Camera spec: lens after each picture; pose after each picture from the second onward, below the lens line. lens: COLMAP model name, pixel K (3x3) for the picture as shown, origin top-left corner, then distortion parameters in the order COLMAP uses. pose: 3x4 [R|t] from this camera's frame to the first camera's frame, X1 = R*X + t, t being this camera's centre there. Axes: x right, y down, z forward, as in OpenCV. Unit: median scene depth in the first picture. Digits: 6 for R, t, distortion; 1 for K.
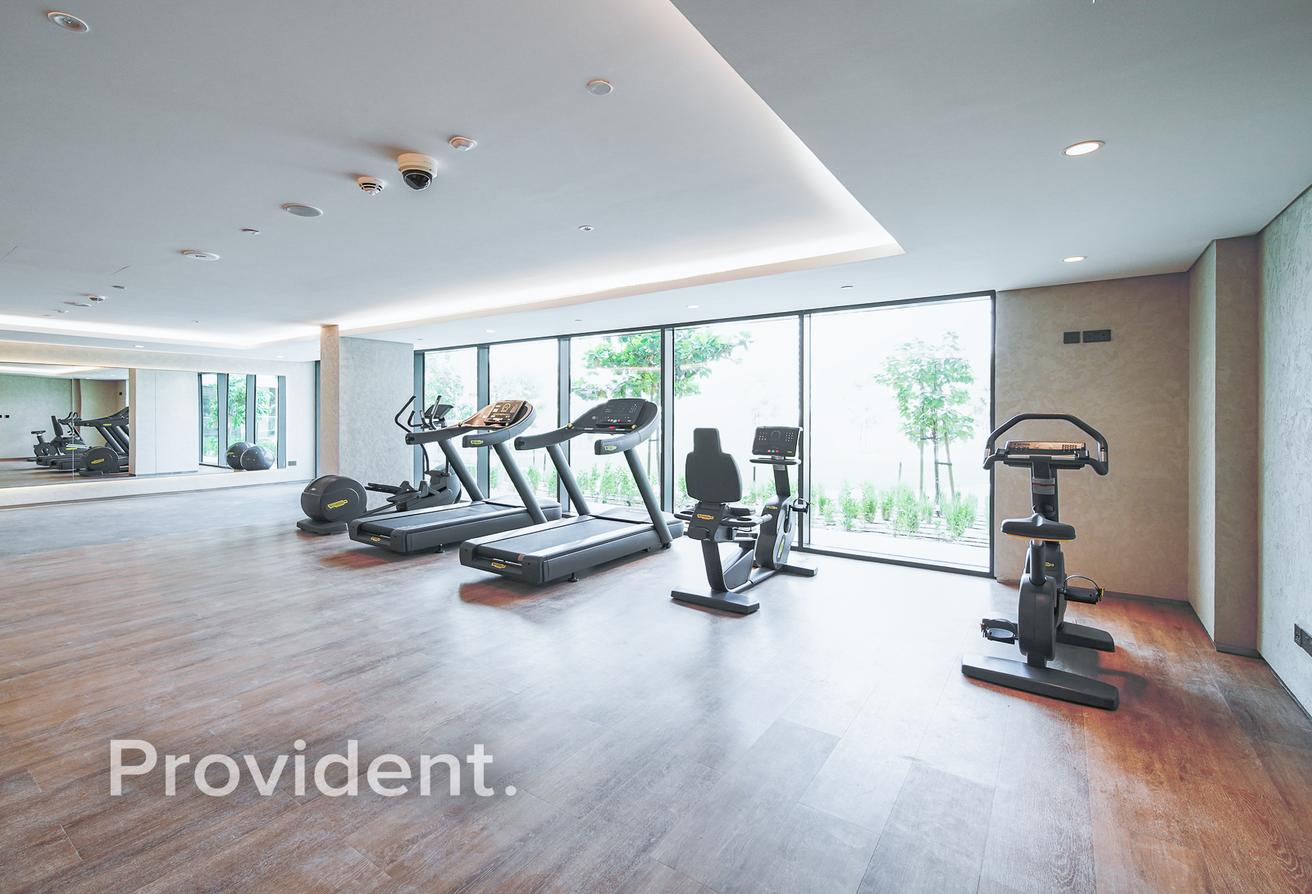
lens RADIAL K [[548.7, 0, 654.4], [0, 548.7, 409.4], [0, 0, 1]] dist [-0.000991, -0.000366]
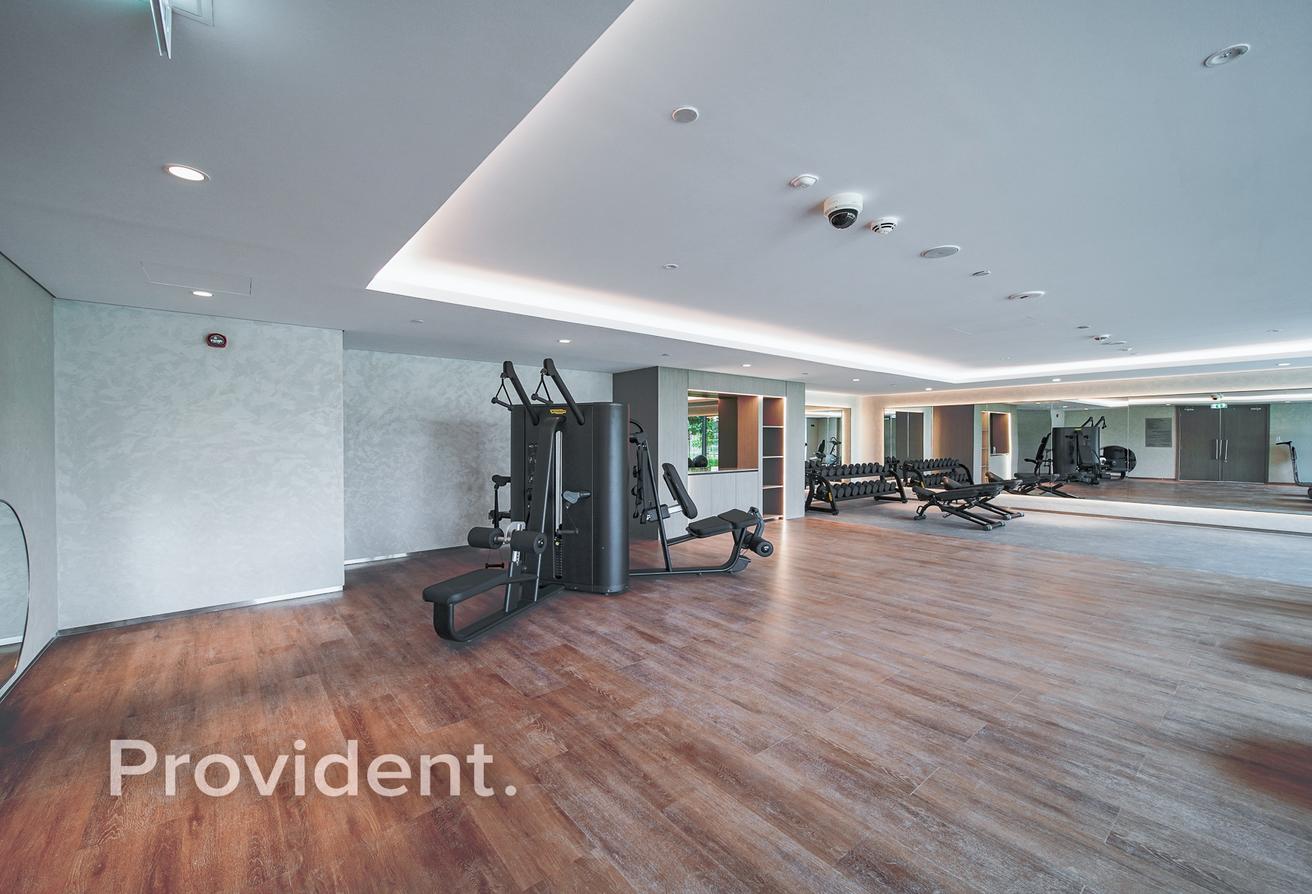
lens RADIAL K [[559.1, 0, 656.9], [0, 559.1, 429.8], [0, 0, 1]] dist [-0.001715, -0.000413]
pose [[-0.267702, -0.014589, -0.963391, 0.666127], [0.005392, 0.999847, -0.016639, 0.003399], [0.963487, -0.009649, -0.267582, 0.909992]]
